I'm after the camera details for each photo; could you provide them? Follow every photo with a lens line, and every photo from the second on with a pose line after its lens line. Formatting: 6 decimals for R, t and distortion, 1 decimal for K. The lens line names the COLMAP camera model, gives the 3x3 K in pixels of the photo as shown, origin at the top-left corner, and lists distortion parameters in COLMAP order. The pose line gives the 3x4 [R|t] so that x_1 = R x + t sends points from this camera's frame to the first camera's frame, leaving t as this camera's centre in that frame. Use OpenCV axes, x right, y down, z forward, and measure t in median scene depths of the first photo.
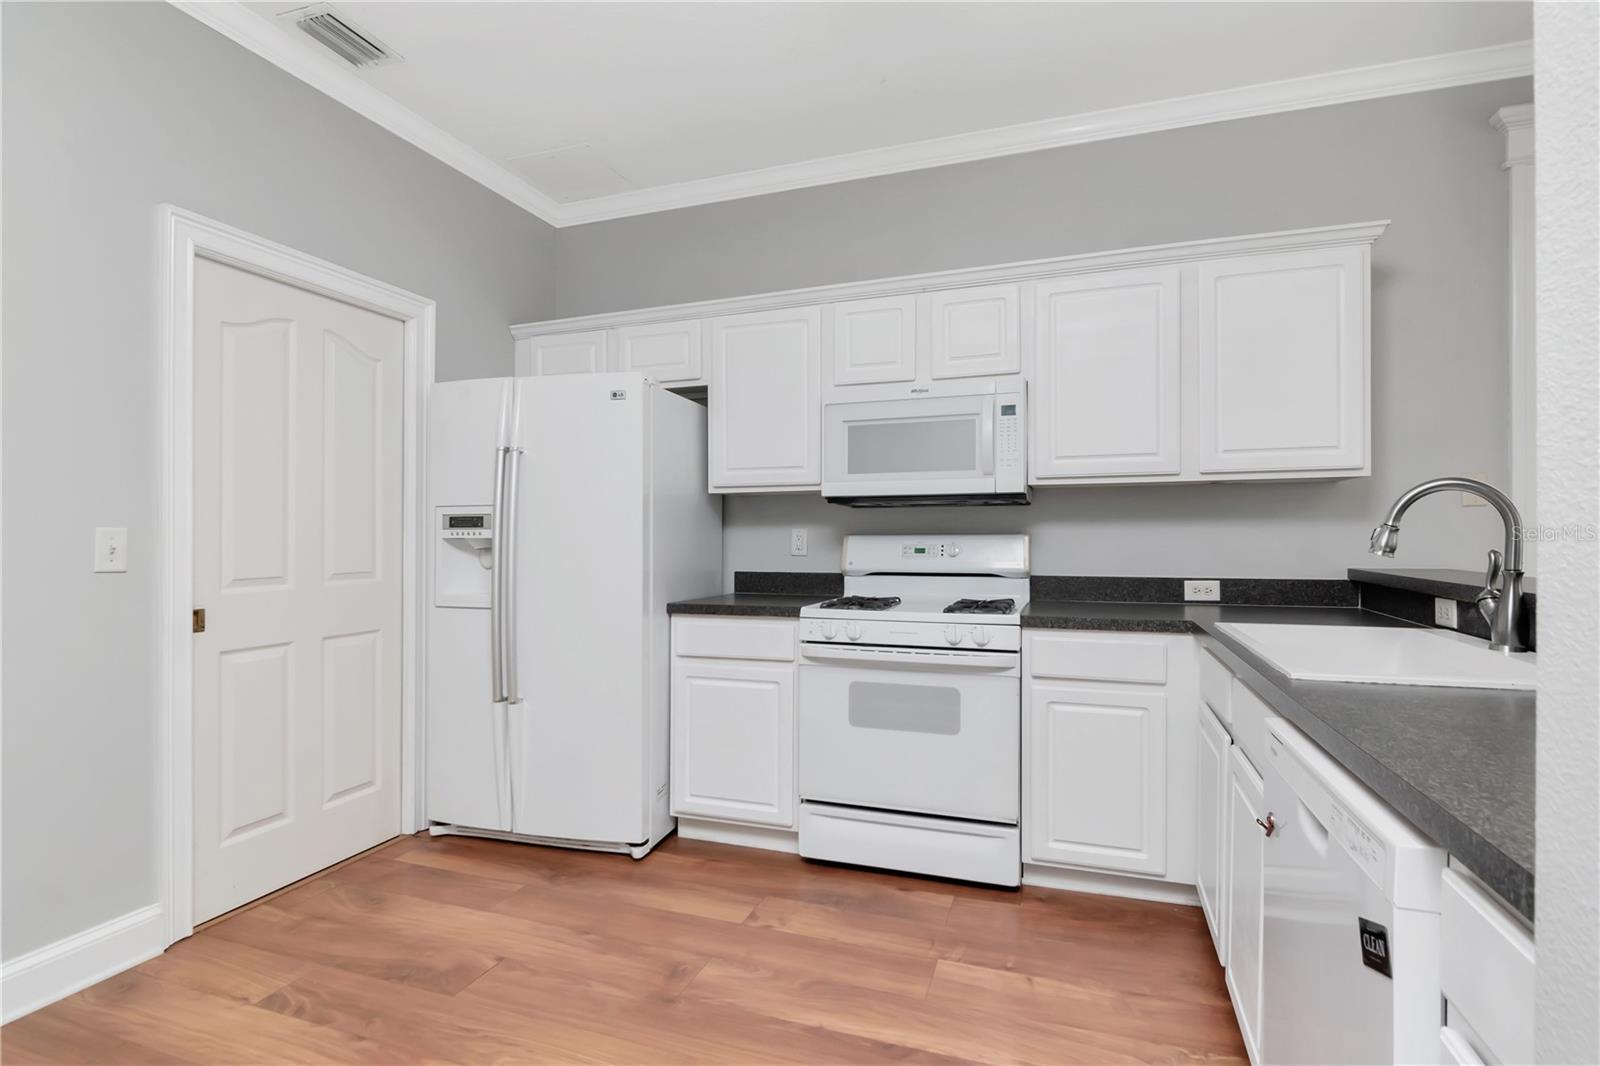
lens RADIAL K [[775.0, 0, 800.4], [0, 775.0, 527.6], [0, 0, 1]] dist [0.002963, -0.004750]
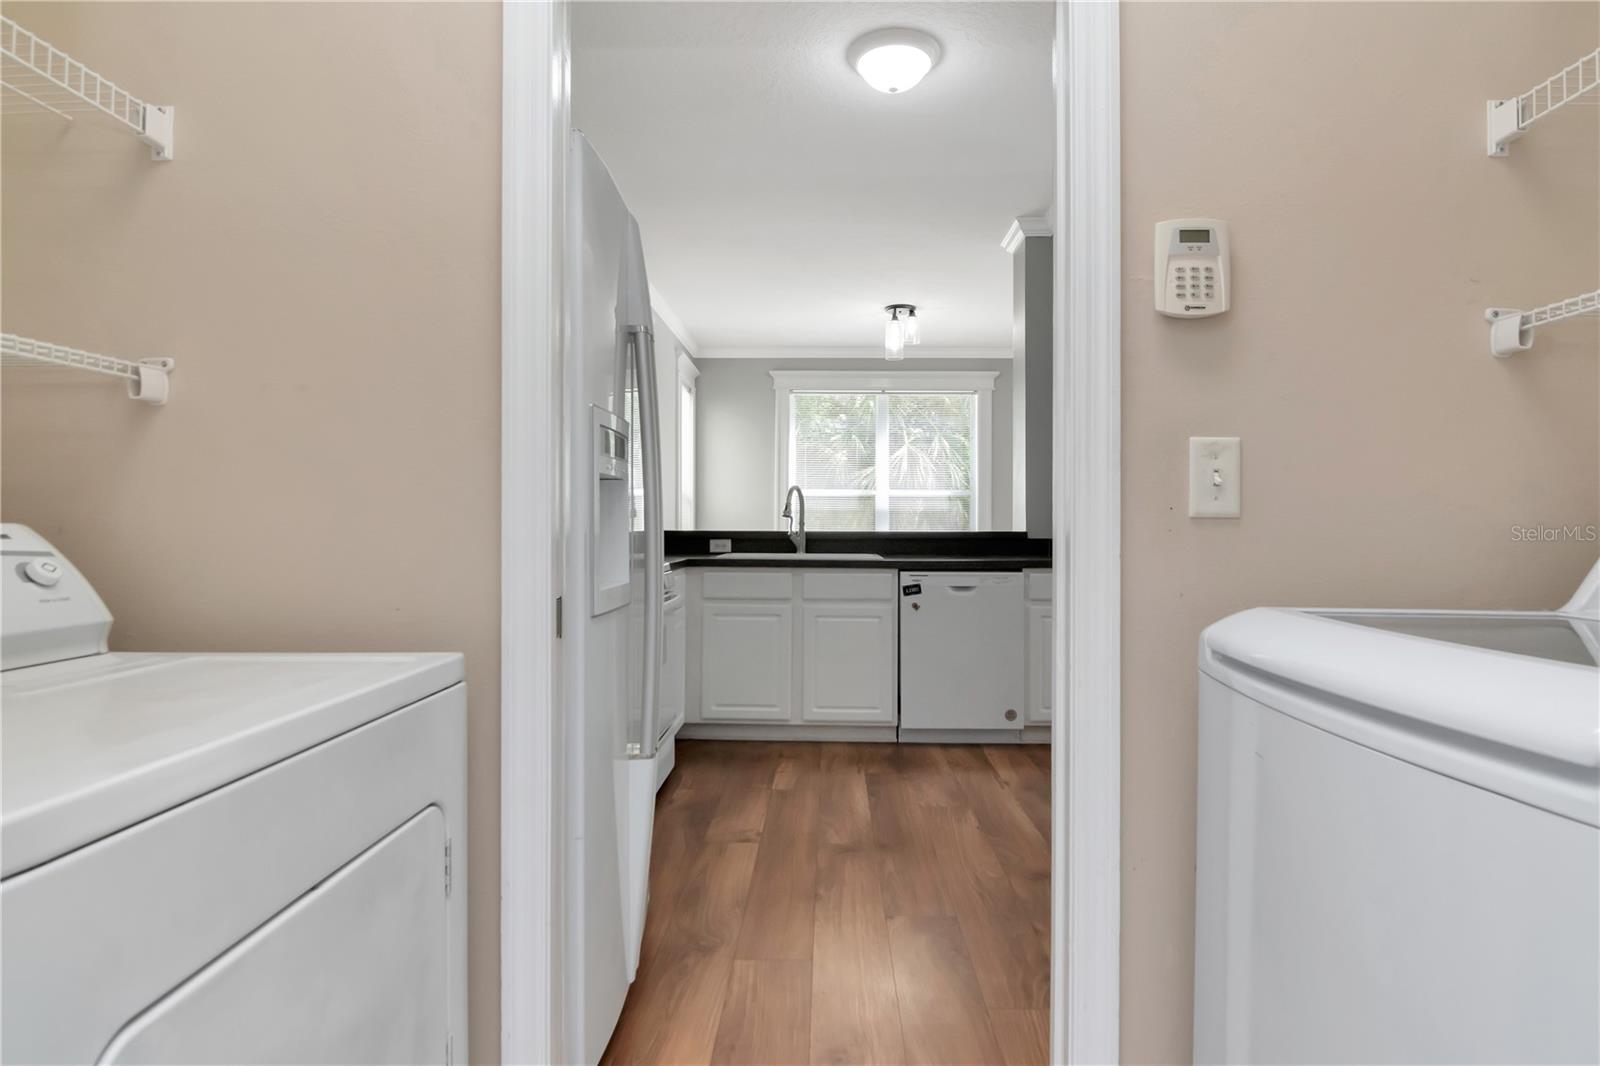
lens RADIAL K [[846.7, 0, 821.9], [0, 846.7, 501.1], [0, 0, 1]] dist [-0.000348, 0.000015]
pose [[-0.316115, 0.032200, 0.948174, -1.076561], [-0.008494, 0.999288, -0.036767, 0.053001], [-0.948683, -0.019676, -0.315616, 1.103861]]
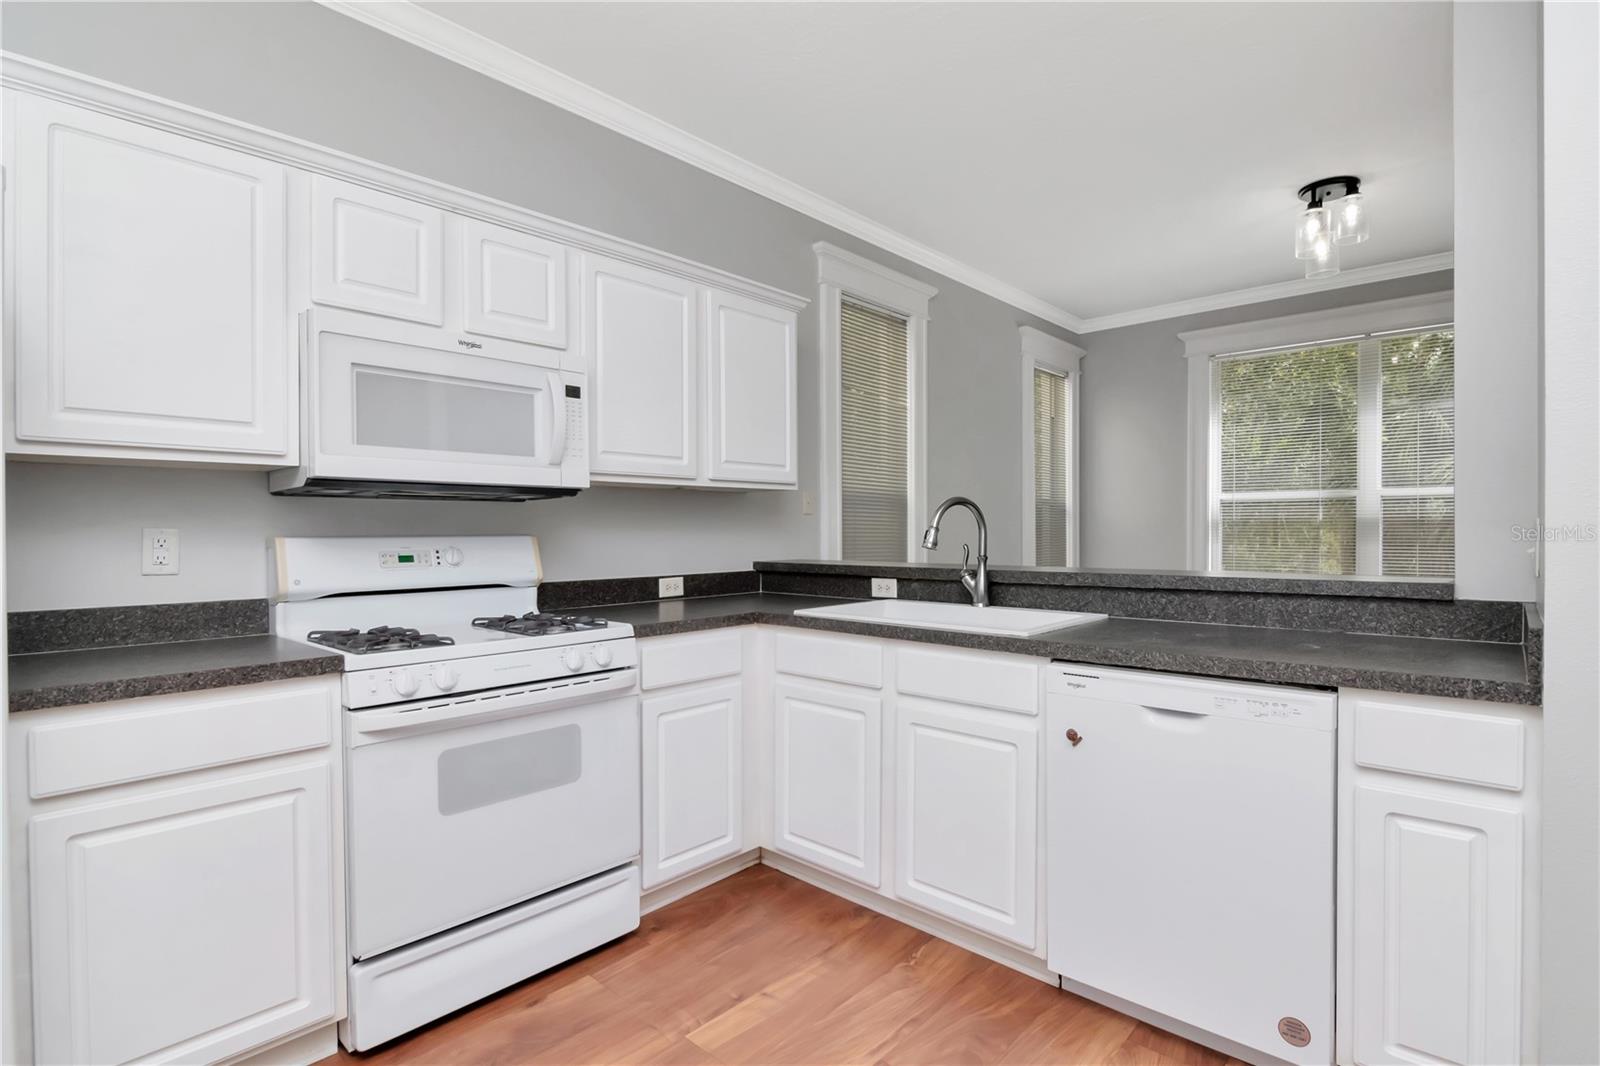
lens RADIAL K [[779.7, 0, 808.5], [0, 779.7, 530.9], [0, 0, 1]] dist [0.001346, -0.007827]
pose [[0.390623, 0.001666, 0.920549, -0.433973], [-0.003120, 0.999995, -0.000485, 0.003048], [-0.920546, -0.002682, 0.390626, 0.426108]]
